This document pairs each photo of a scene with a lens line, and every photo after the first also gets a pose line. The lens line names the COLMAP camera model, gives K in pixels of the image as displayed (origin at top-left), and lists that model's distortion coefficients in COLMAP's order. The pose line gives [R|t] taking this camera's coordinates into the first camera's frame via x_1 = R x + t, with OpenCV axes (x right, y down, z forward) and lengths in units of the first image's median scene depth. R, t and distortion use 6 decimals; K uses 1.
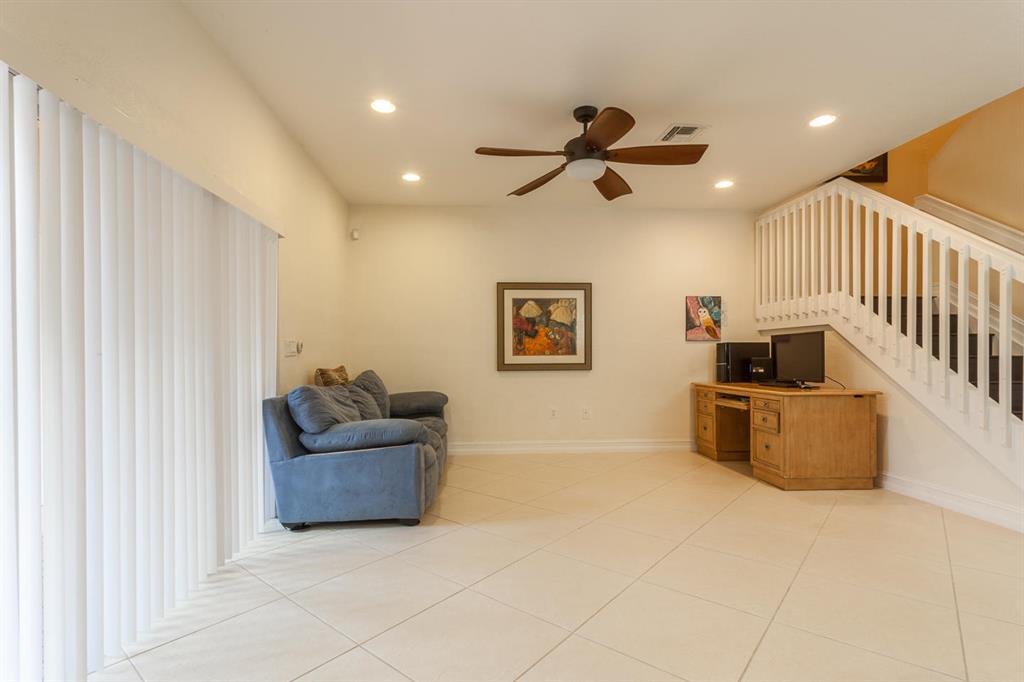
lens RADIAL K [[490.9, 0, 501.7], [0, 490.9, 357.4], [0, 0, 1]] dist [0.000035, 0.000452]
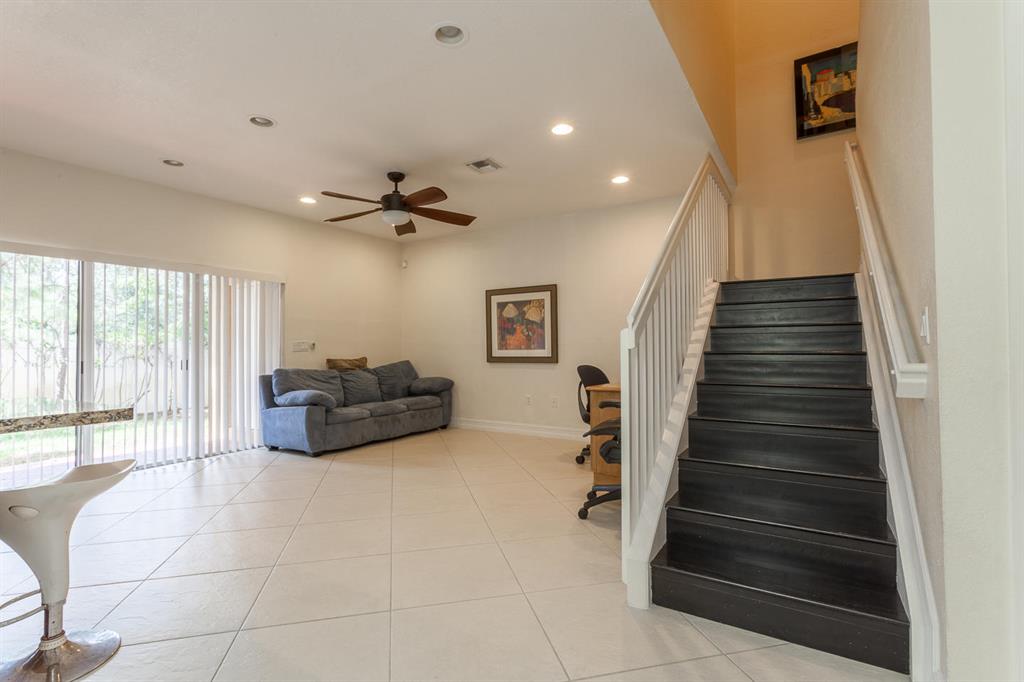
lens RADIAL K [[485.5, 0, 506.8], [0, 485.5, 339.3], [0, 0, 1]] dist [-0.000710, 0.000303]
pose [[0.798117, -0.011337, -0.602396, 0.758539], [0.000637, 0.999838, -0.017973, -0.008116], [0.602503, 0.013961, 0.797995, 0.064150]]
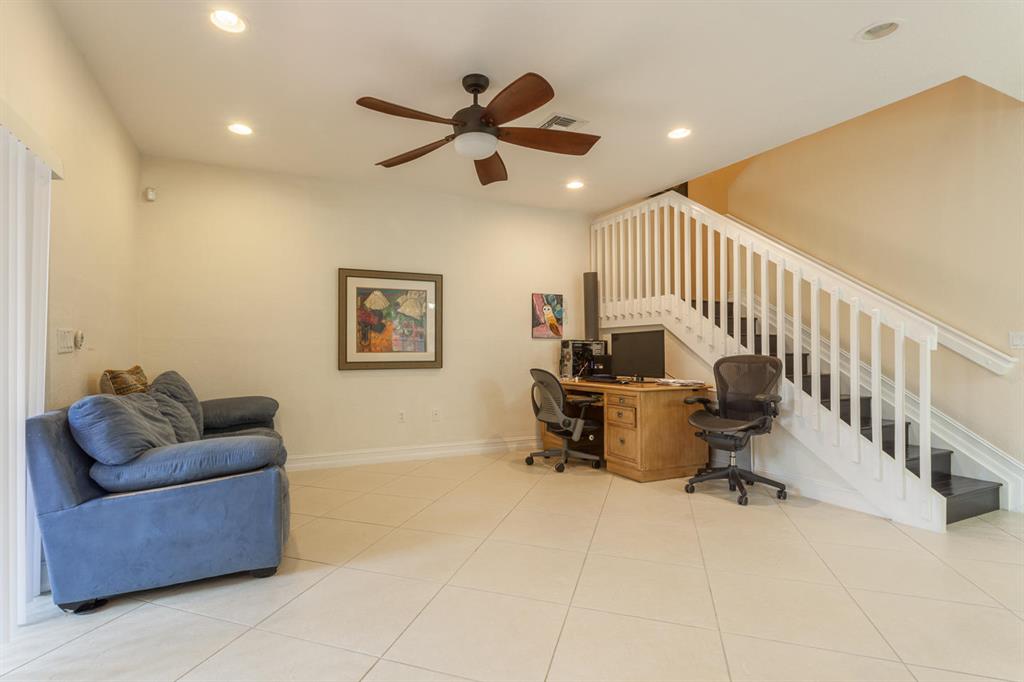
lens RADIAL K [[496.7, 0, 474.1], [0, 496.7, 346.0], [0, 0, 1]] dist [-0.000624, 0.000566]
pose [[0.937308, 0.006451, 0.348442, -0.089859], [-0.000819, 0.999867, -0.016308, -0.000854], [-0.348501, 0.015000, 0.937188, 0.096798]]
